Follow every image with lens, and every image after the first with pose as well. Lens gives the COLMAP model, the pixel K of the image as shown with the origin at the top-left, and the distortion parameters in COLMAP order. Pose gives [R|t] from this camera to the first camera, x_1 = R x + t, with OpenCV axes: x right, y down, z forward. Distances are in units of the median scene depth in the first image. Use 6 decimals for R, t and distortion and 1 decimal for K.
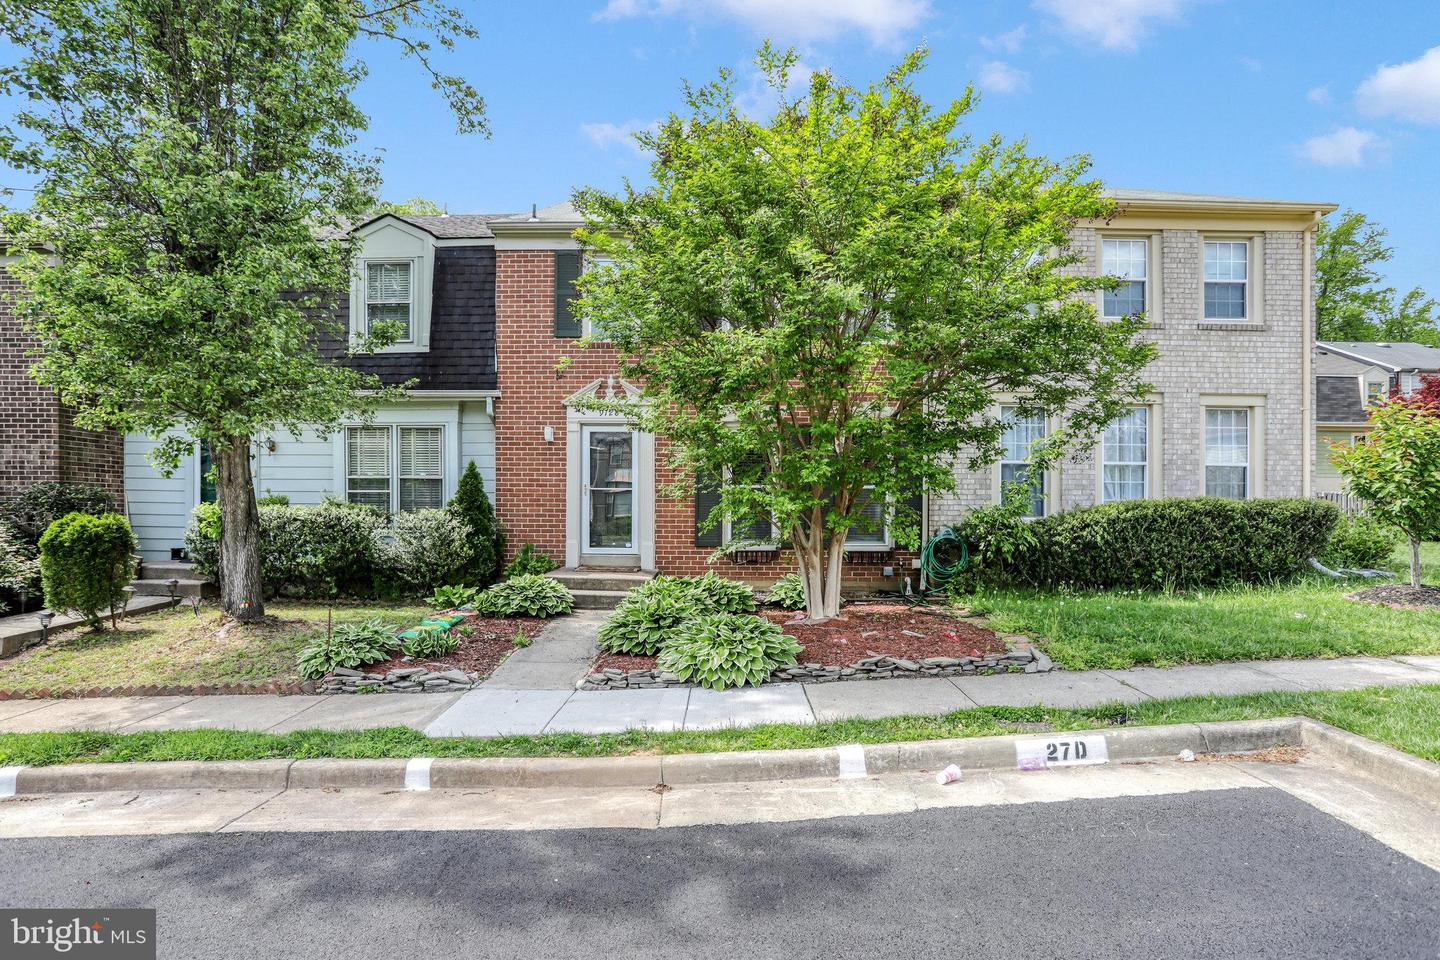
lens RADIAL K [[731.0, 0, 729.1], [0, 731.0, 475.4], [0, 0, 1]] dist [-0.056612, 0.022769]
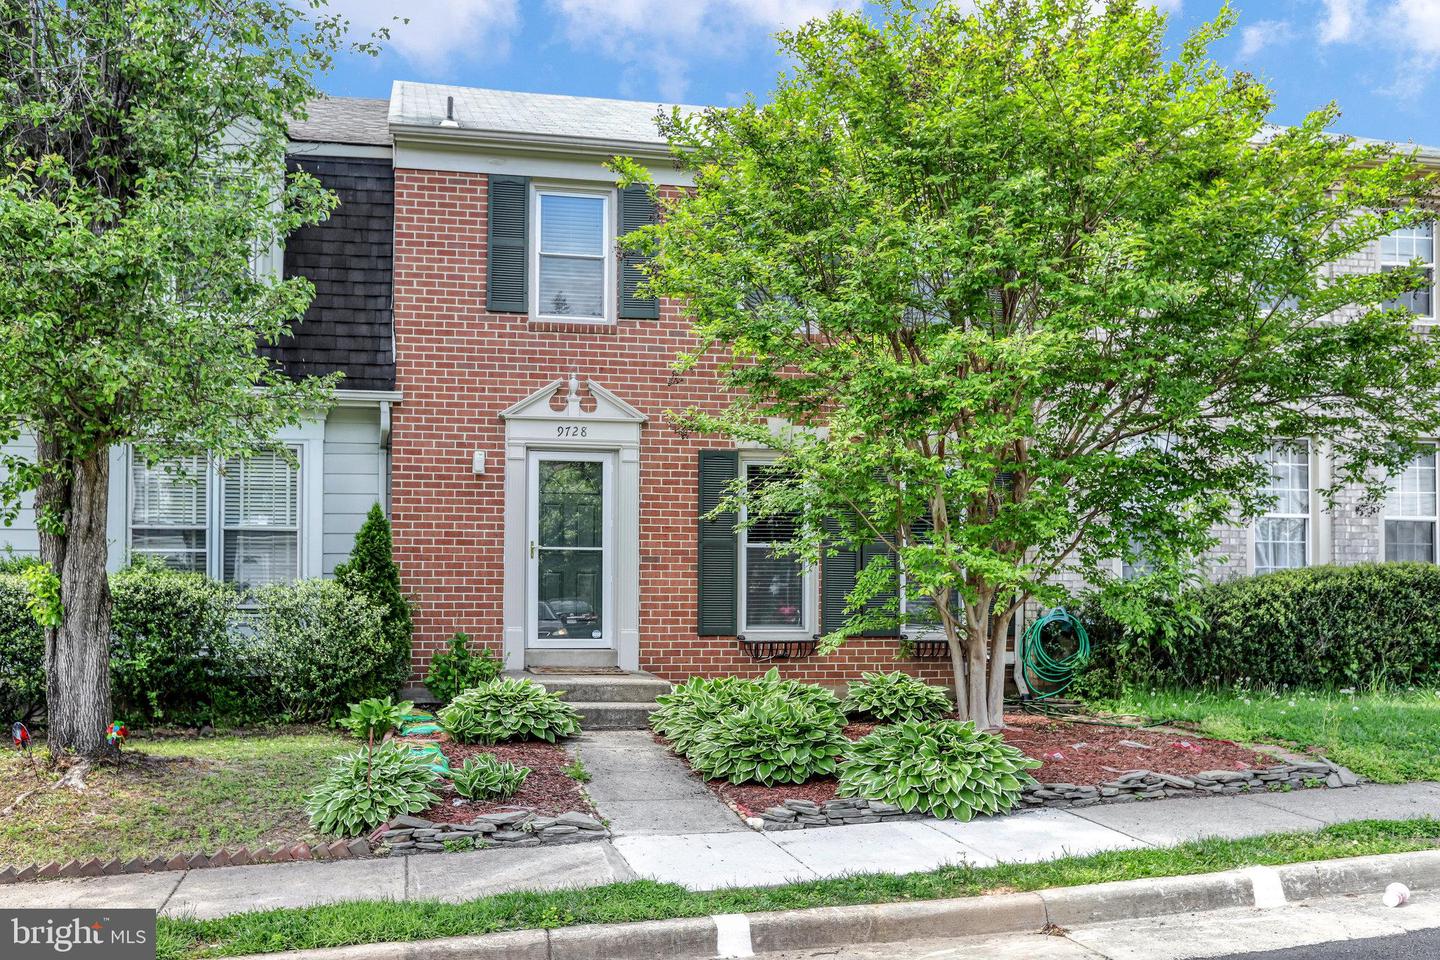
lens RADIAL K [[1174.4, 0, 737.0], [0, 1174.4, 521.9], [0, 0, 1]] dist [0.012411, 0.025882]
pose [[0.982220, 0.008396, 0.187546, -0.345682], [-0.007008, 0.999943, -0.008062, 0.003684], [-0.187603, 0.006605, 0.982223, -0.093132]]
